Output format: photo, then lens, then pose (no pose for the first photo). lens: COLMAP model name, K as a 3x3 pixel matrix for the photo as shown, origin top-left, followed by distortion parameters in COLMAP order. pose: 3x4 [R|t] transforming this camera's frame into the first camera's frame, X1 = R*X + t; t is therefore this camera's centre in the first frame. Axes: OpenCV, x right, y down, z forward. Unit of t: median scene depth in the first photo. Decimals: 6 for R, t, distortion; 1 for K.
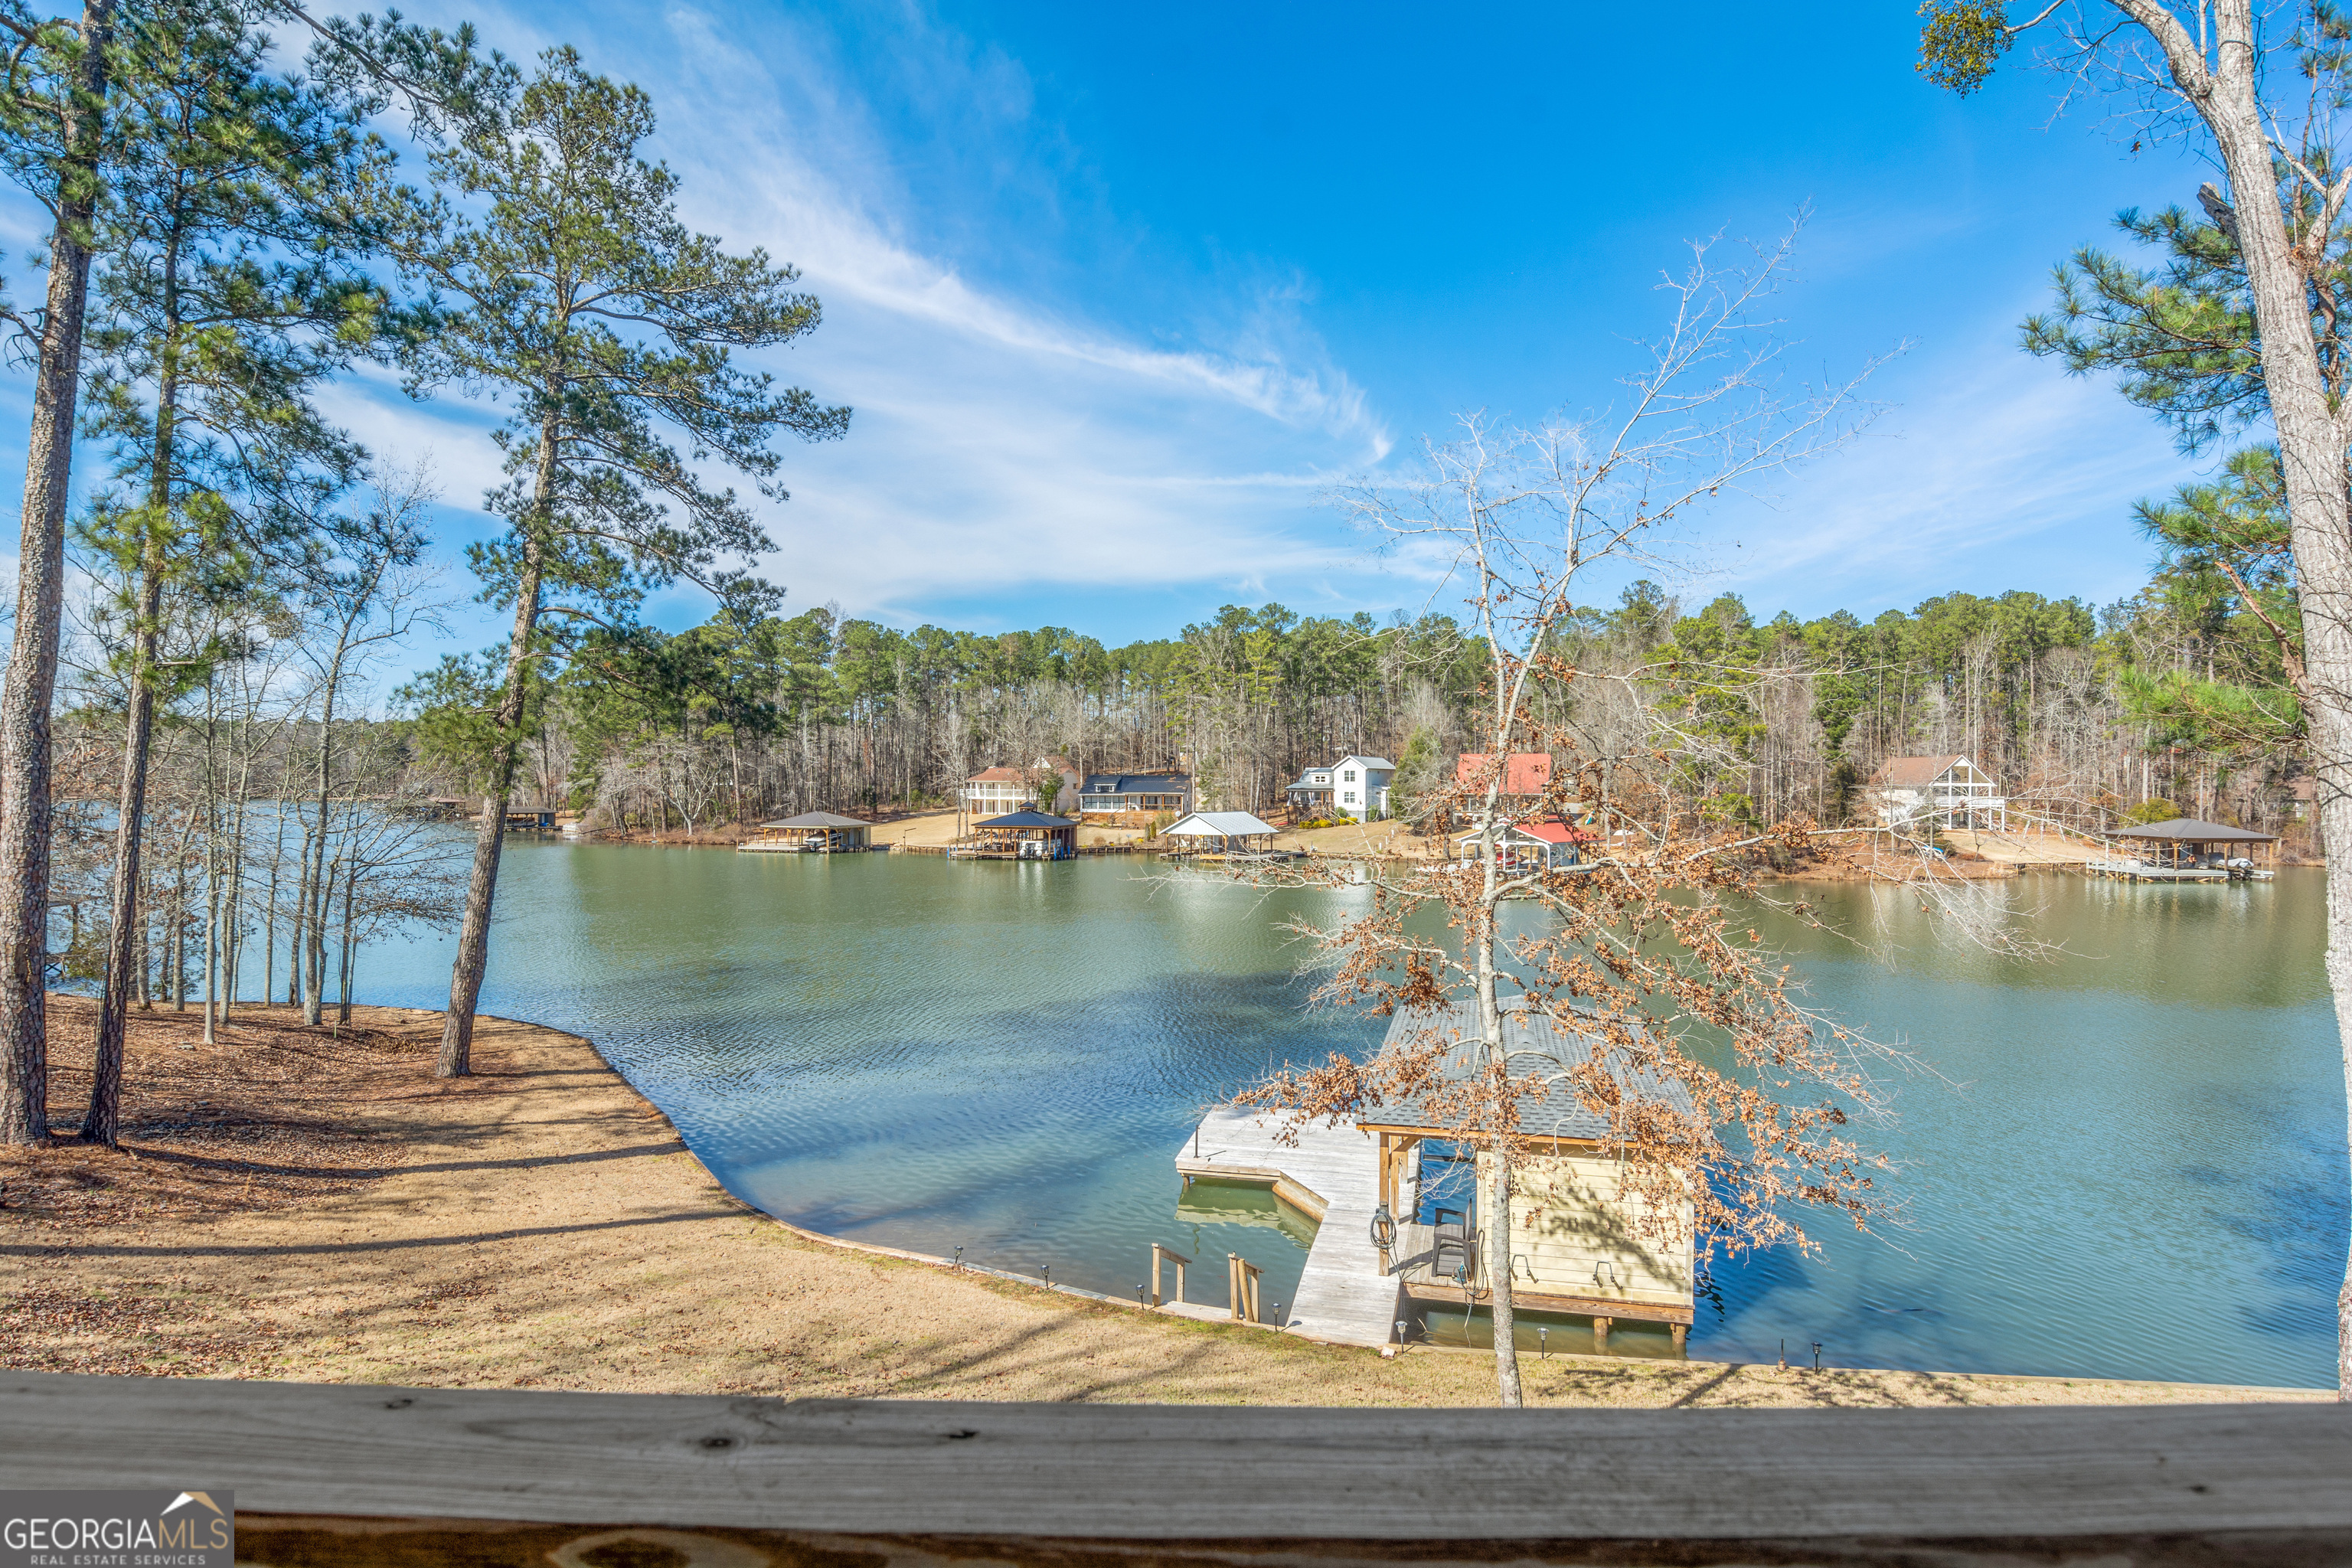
lens RADIAL K [[1271.1, 0, 1152.4], [0, 1271.1, 773.4], [0, 0, 1]] dist [-0.019996, -0.001730]
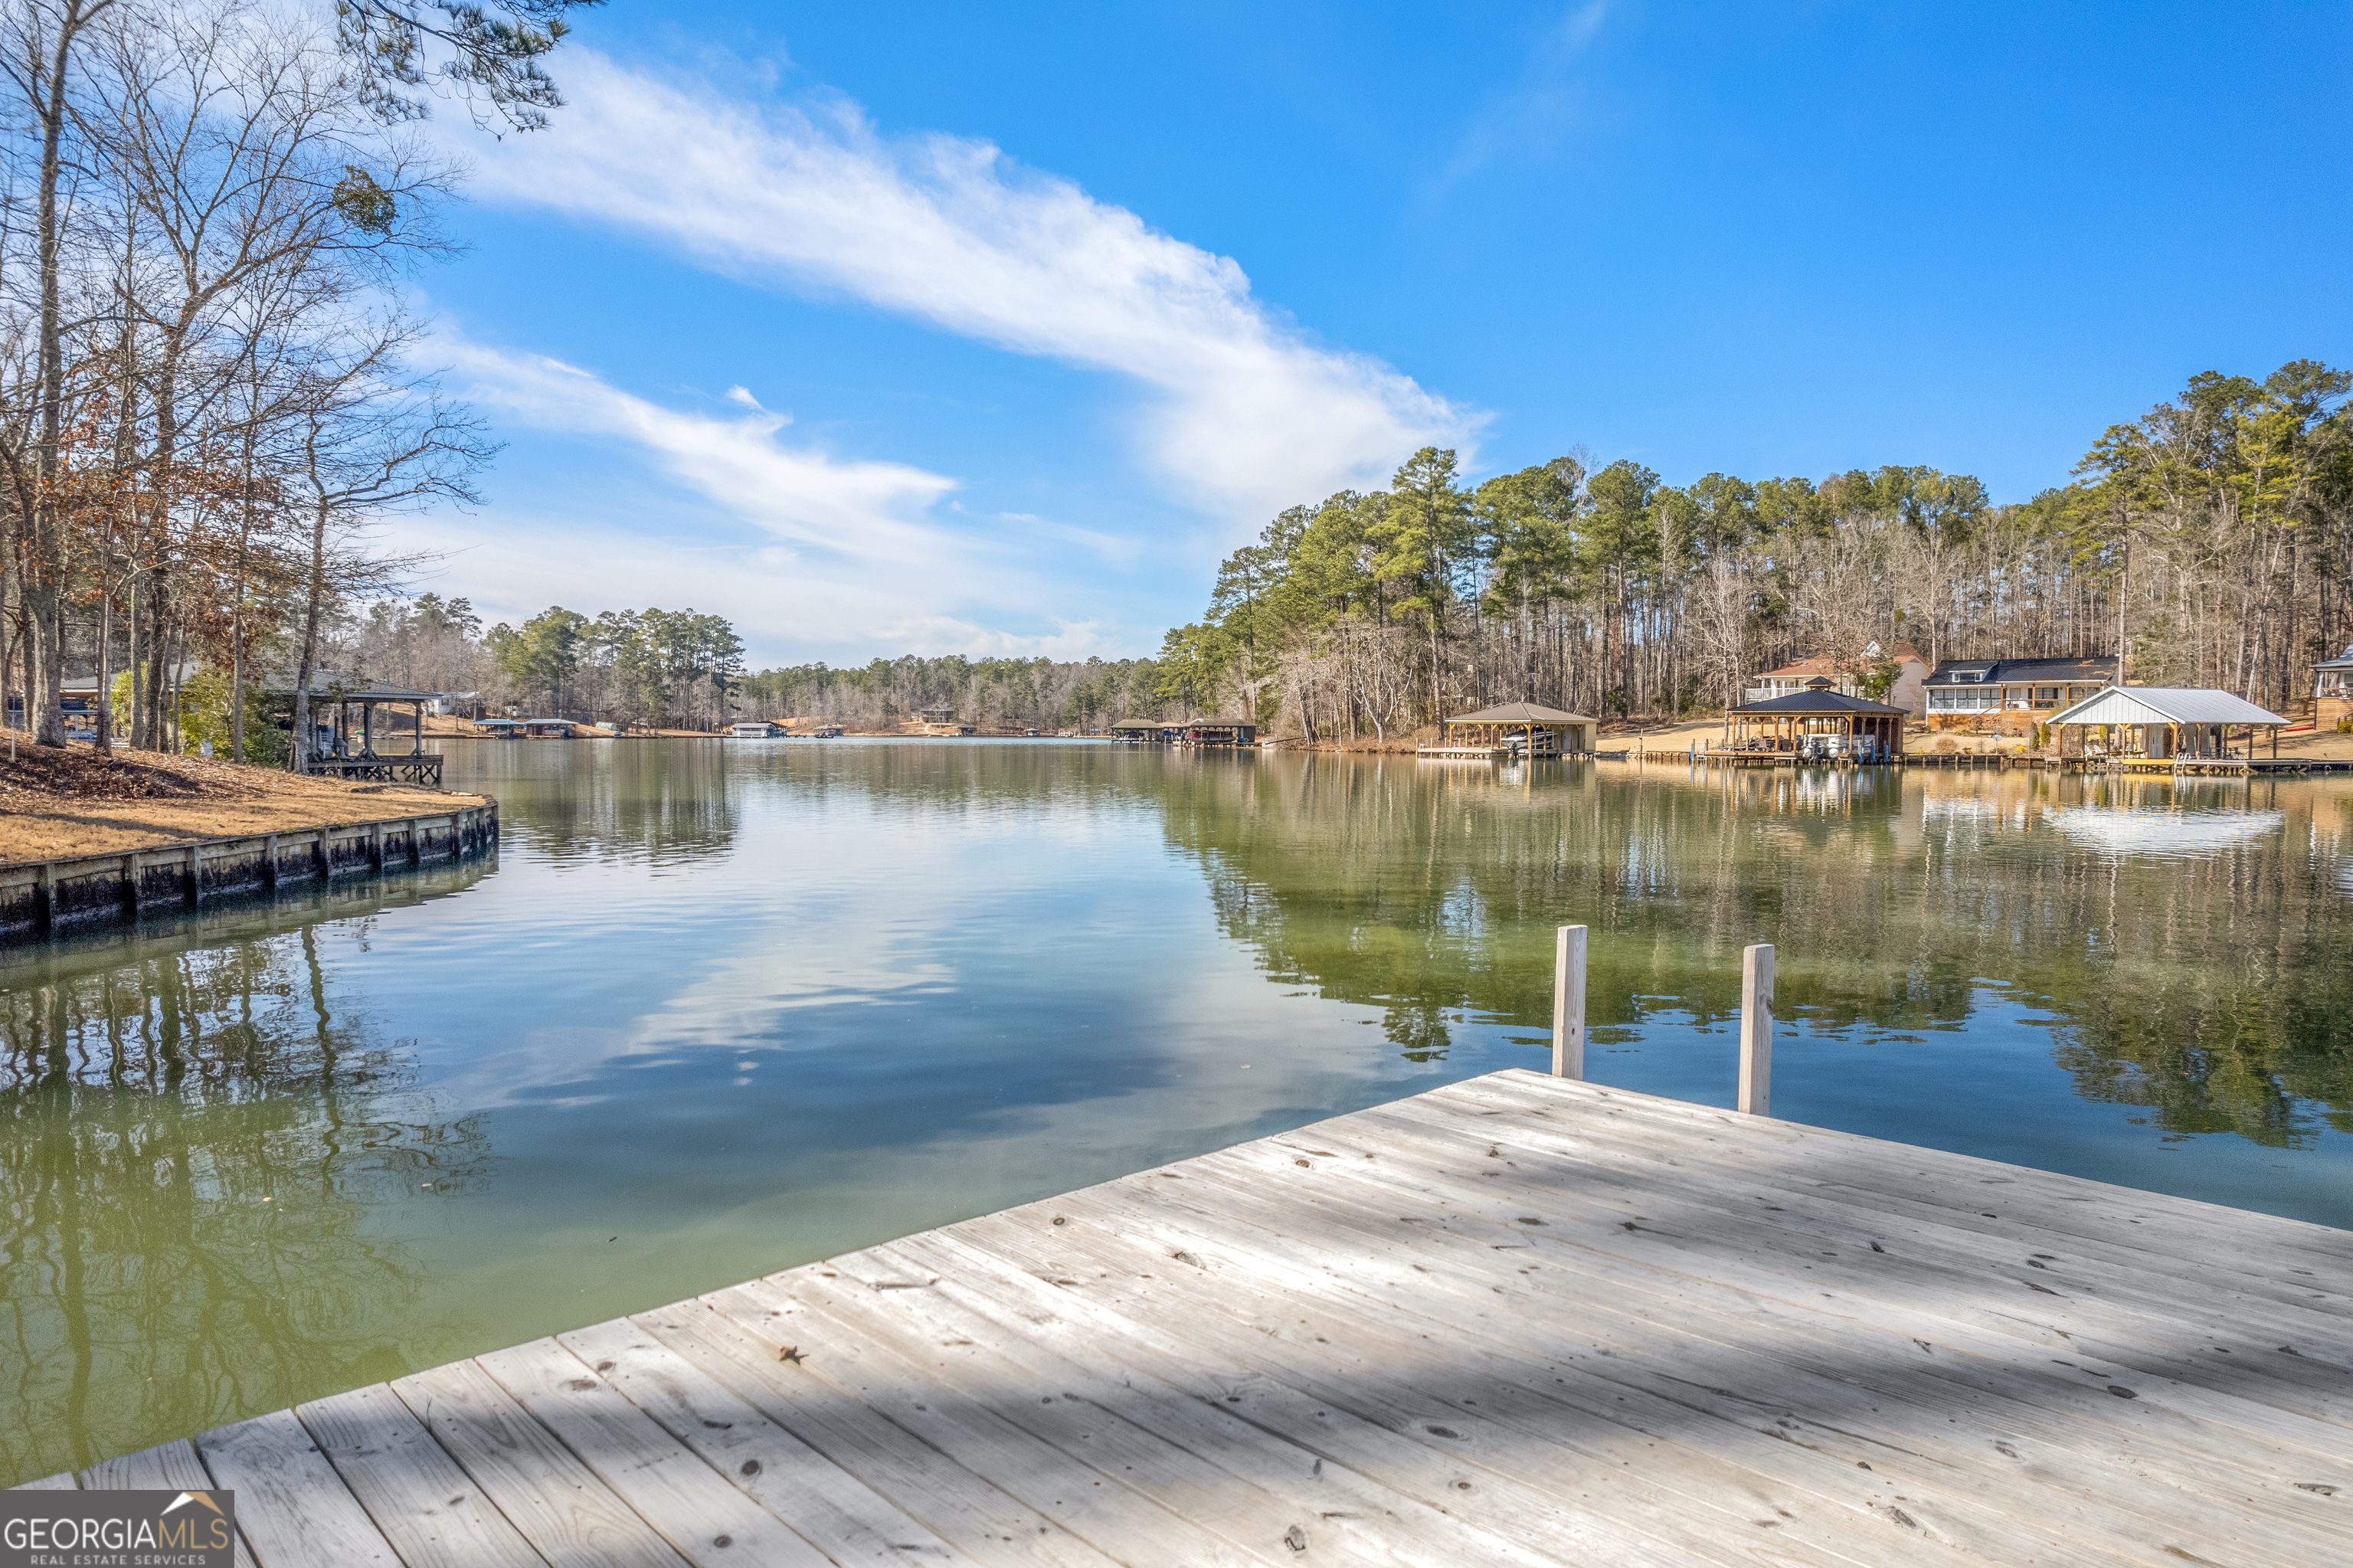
lens RADIAL K [[1481.9, 0, 1179.1], [0, 1481.9, 803.4], [0, 0, 1]] dist [-0.088505, 0.076444]
pose [[0.845704, 0.027303, -0.532953, 0.097546], [-0.001486, 0.998807, 0.048810, 0.206230], [0.533650, -0.040486, 0.844736, 0.789434]]
